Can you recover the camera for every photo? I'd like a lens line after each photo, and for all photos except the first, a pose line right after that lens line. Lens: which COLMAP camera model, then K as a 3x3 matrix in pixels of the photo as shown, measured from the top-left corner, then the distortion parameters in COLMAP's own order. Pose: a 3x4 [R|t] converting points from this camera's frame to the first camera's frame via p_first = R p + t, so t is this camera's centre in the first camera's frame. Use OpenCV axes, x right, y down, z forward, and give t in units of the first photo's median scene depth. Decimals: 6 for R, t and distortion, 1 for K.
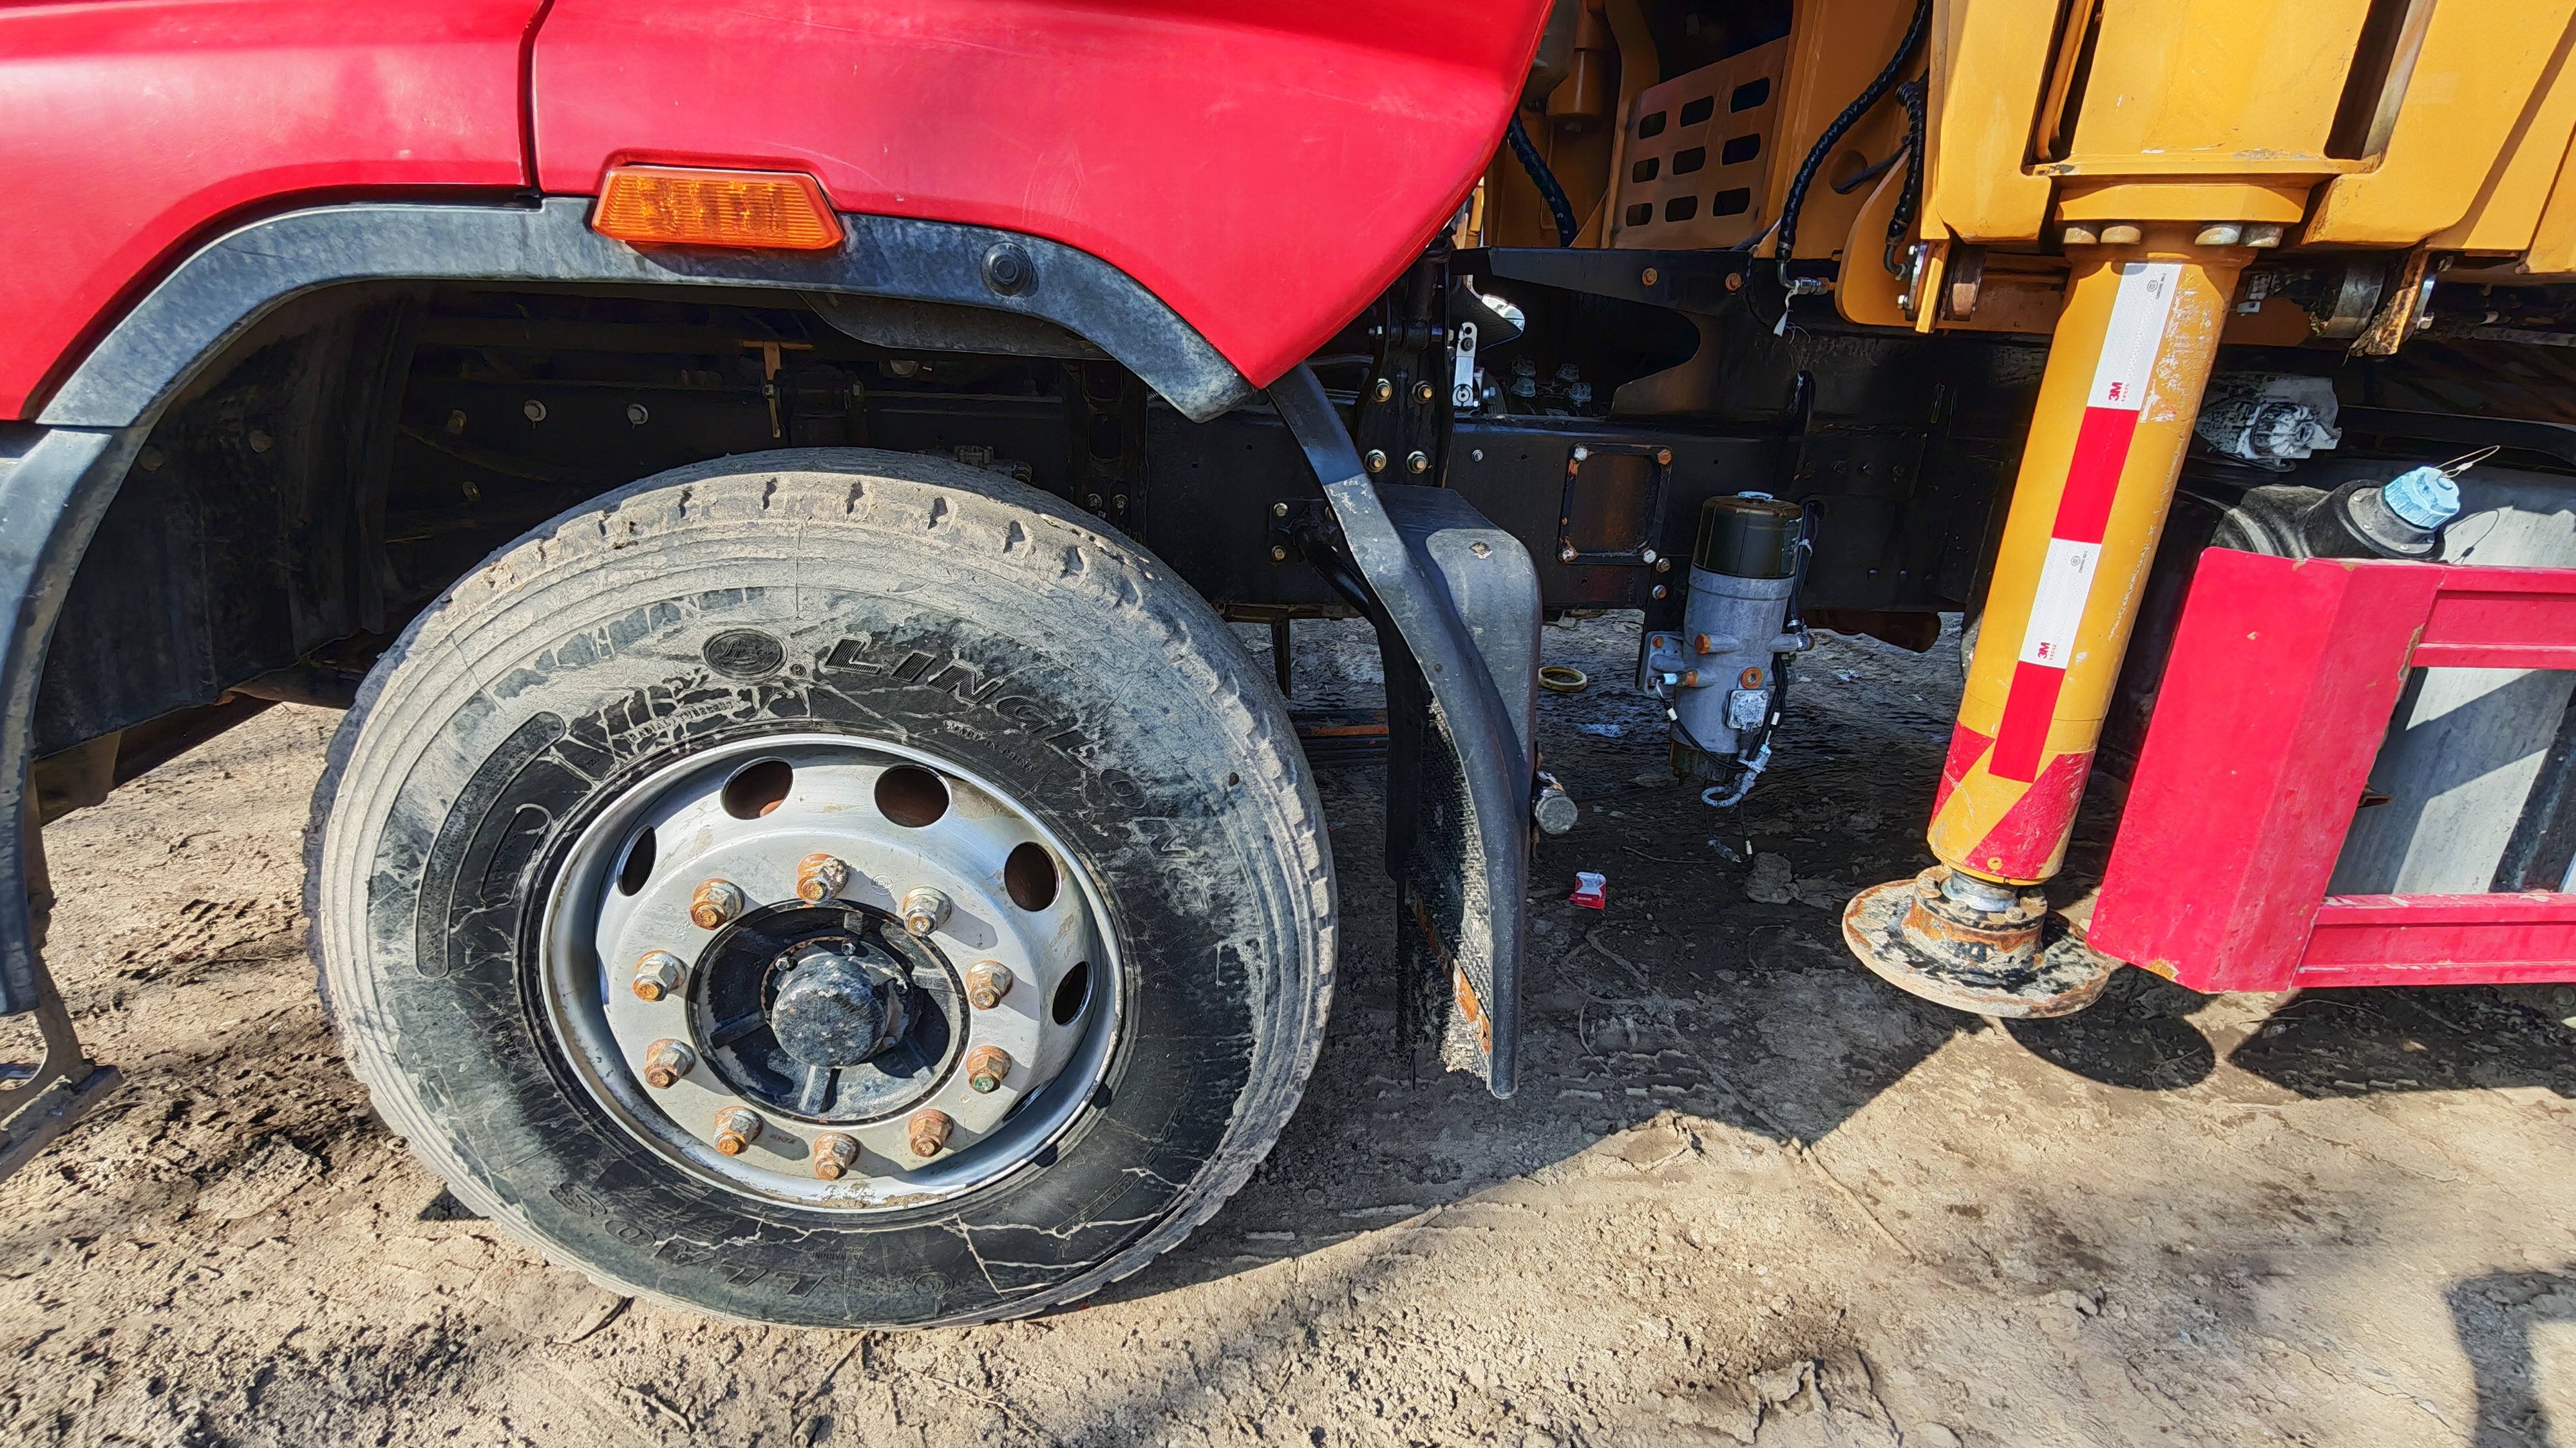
lens RADIAL K [[1184.1, 0, 1288.0], [0, 1184.1, 724.0], [0, 0, 1]] dist [-0.000075, 0.000005]
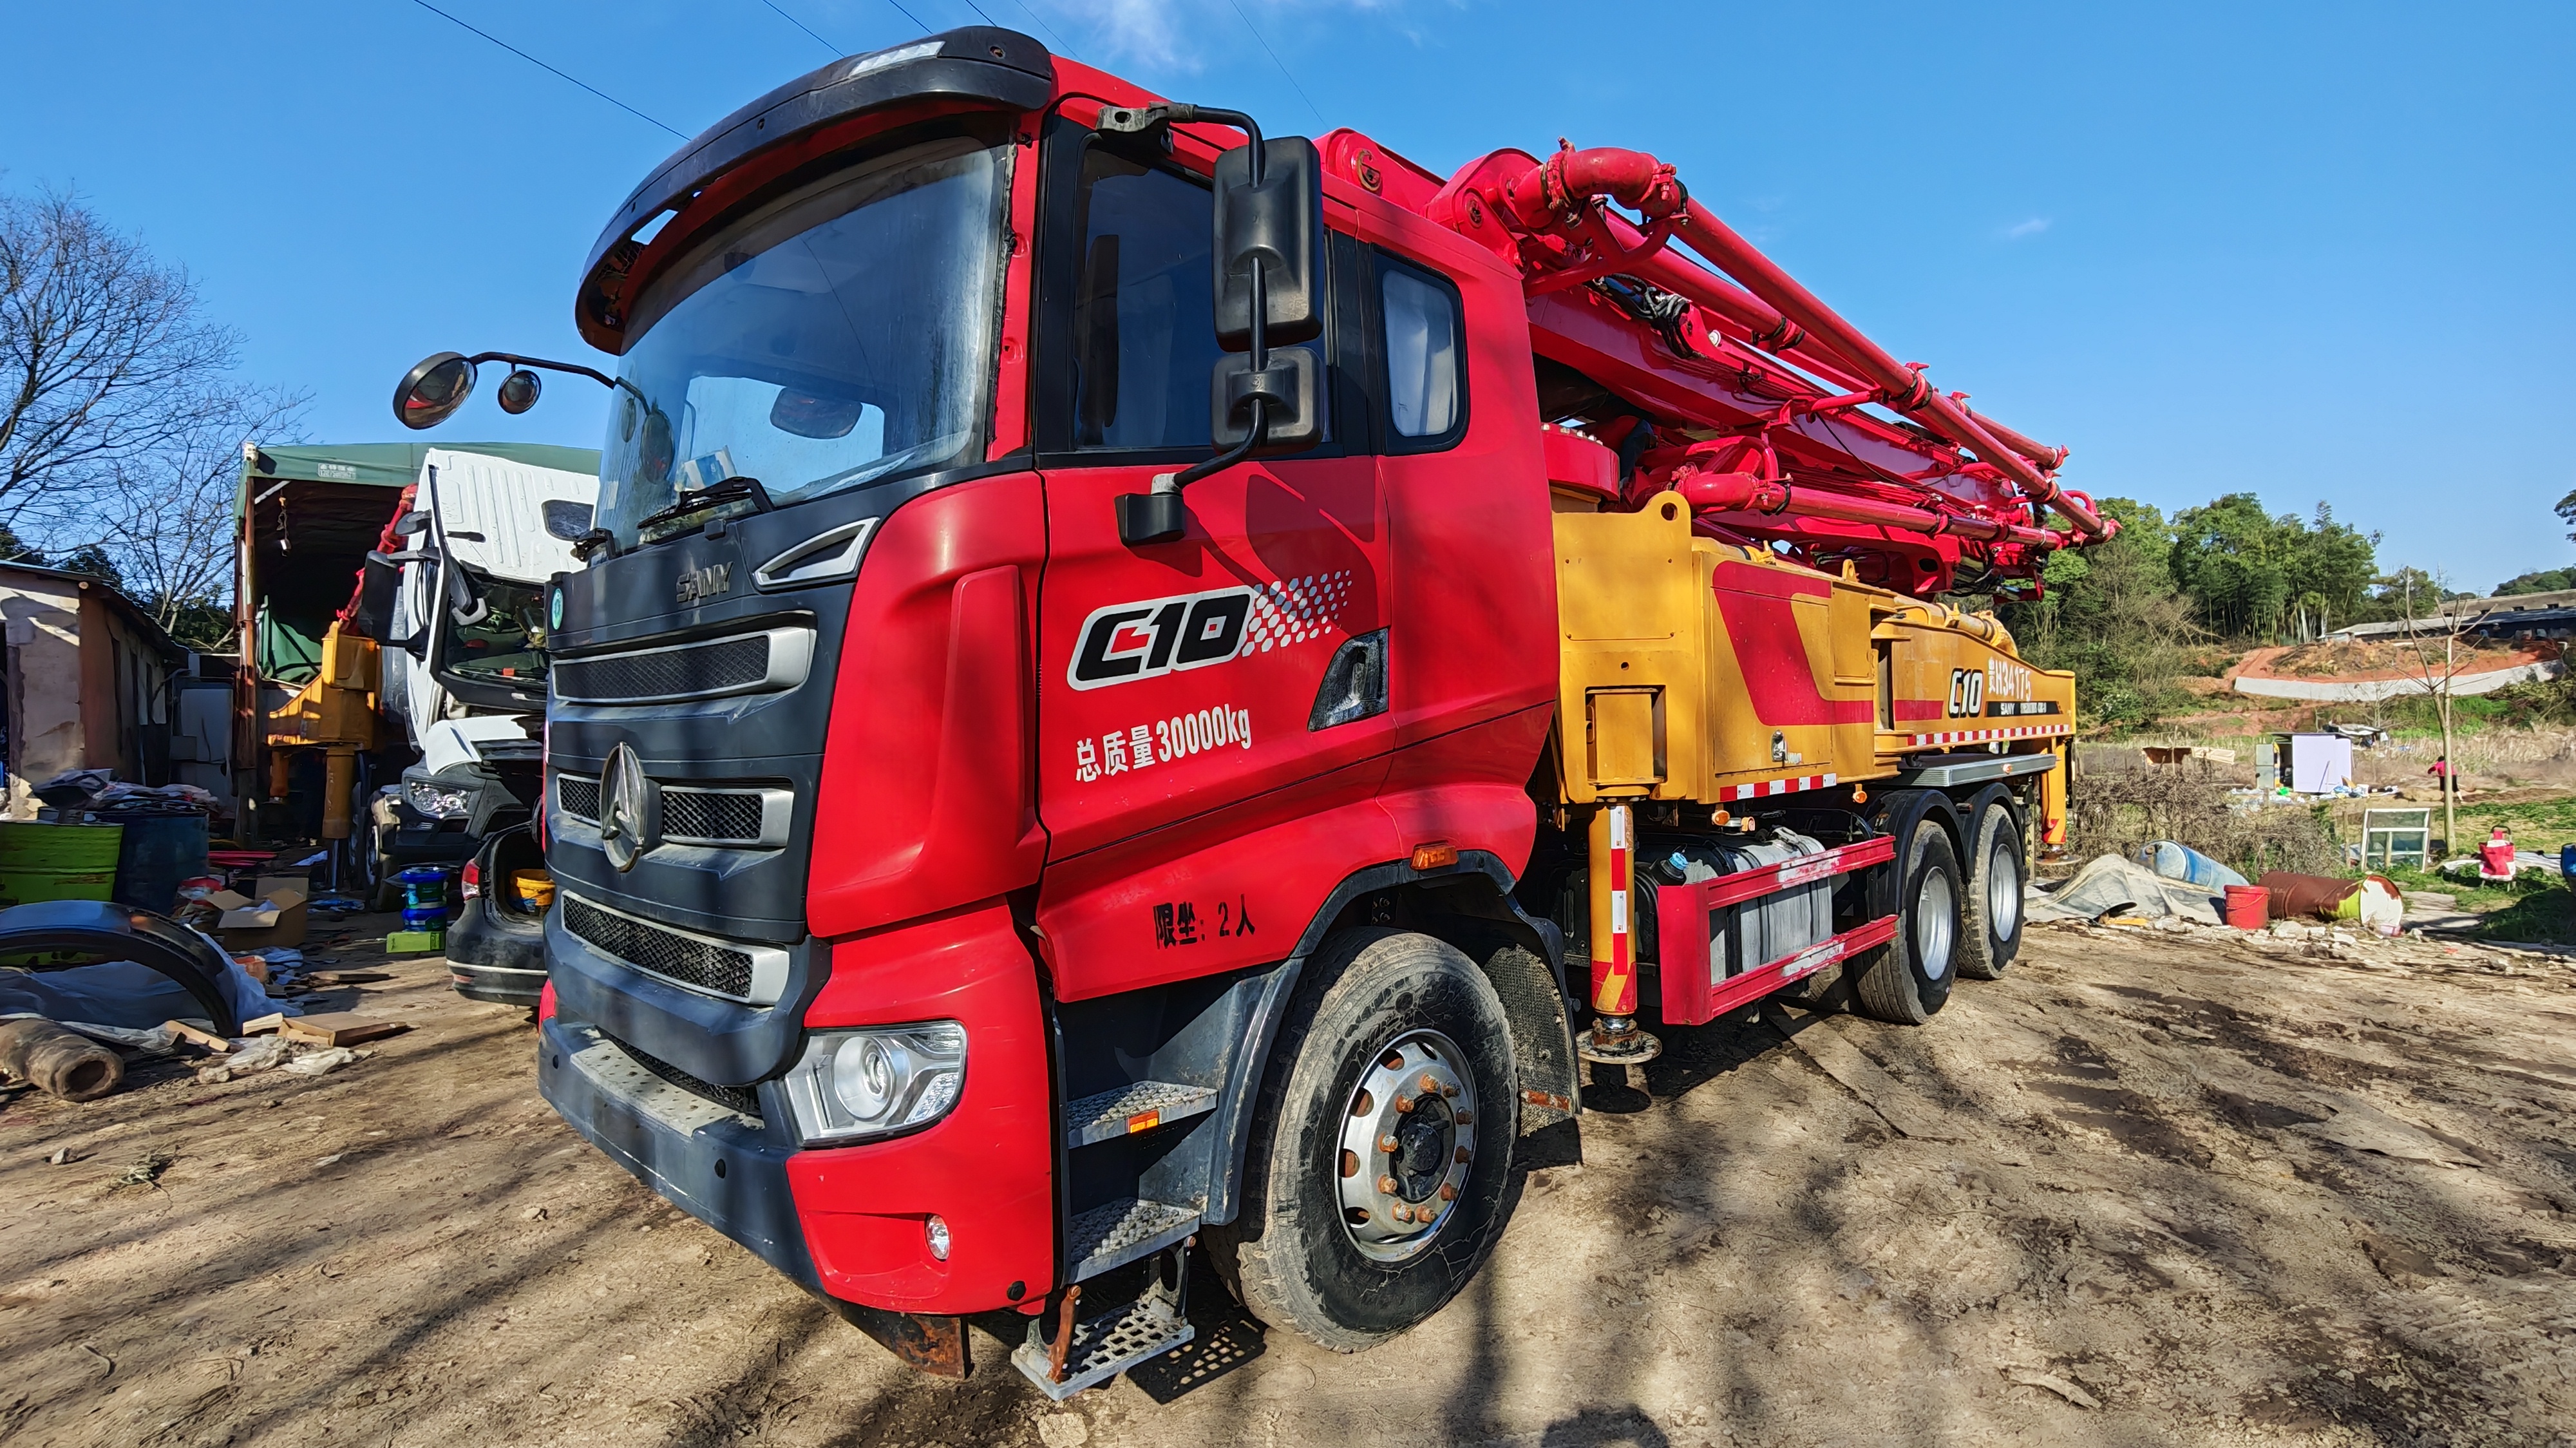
lens RADIAL K [[1184.1, 0, 1288.0], [0, 1184.1, 724.0], [0, 0, 1]] dist [-0.000075, 0.000005]
pose [[0.770394, -0.068780, 0.633848, -2.271920], [0.278141, 0.930829, -0.237054, -0.079578], [-0.573700, 0.358924, 0.736235, -1.092676]]
